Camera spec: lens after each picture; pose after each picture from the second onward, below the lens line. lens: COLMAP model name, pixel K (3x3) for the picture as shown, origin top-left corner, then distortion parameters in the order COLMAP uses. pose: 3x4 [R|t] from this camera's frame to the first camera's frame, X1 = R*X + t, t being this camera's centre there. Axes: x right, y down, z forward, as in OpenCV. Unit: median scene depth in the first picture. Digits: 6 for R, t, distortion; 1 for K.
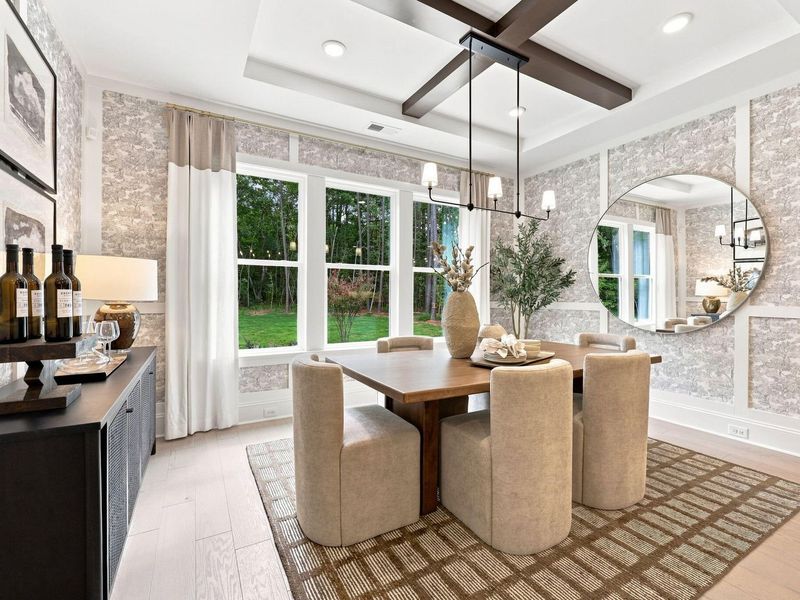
lens RADIAL K [[363.9, 0, 404.5], [0, 363.9, 298.6], [0, 0, 1]] dist [-0.005413, 0.001334]
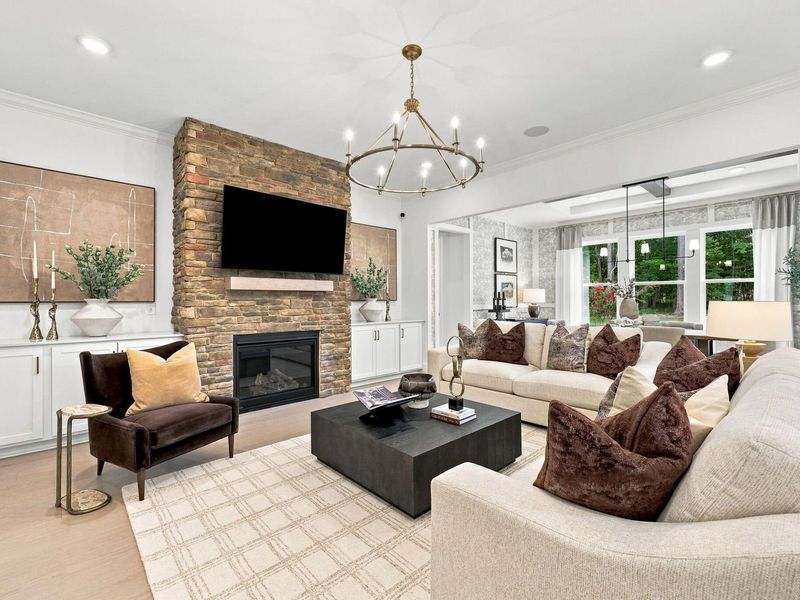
lens RADIAL K [[363.9, 0, 400.2], [0, 363.9, 301.4], [0, 0, 1]] dist [-0.005413, 0.001334]
pose [[0.230246, 0.002689, -0.973129, 1.476776], [-0.001501, 0.999996, 0.002408, -0.005760], [0.973131, 0.000906, 0.230249, -0.636113]]
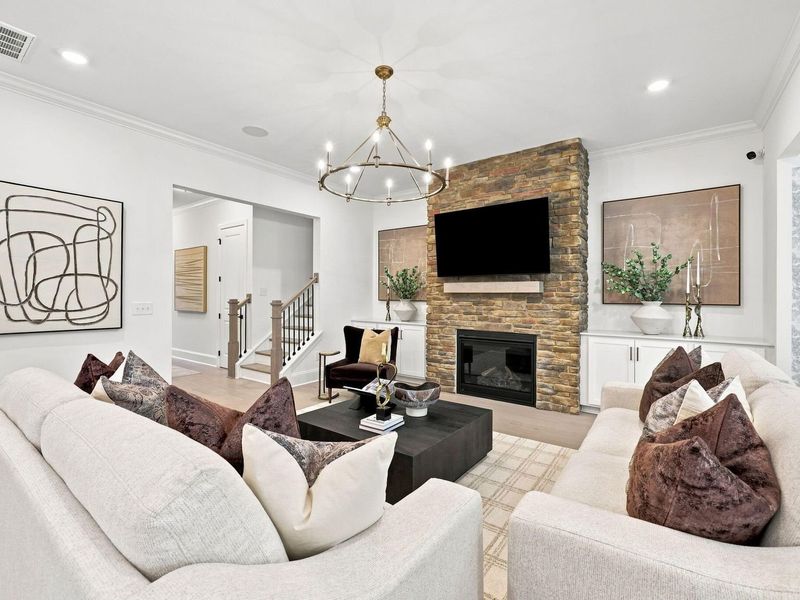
lens RADIAL K [[363.9, 0, 399.9], [0, 363.9, 297.5], [0, 0, 1]] dist [-0.005413, 0.001334]
pose [[-0.911855, -0.004303, -0.410489, 1.031901], [-0.008420, 0.999931, 0.008222, -0.029841], [0.410426, 0.010954, -0.911828, 0.338157]]
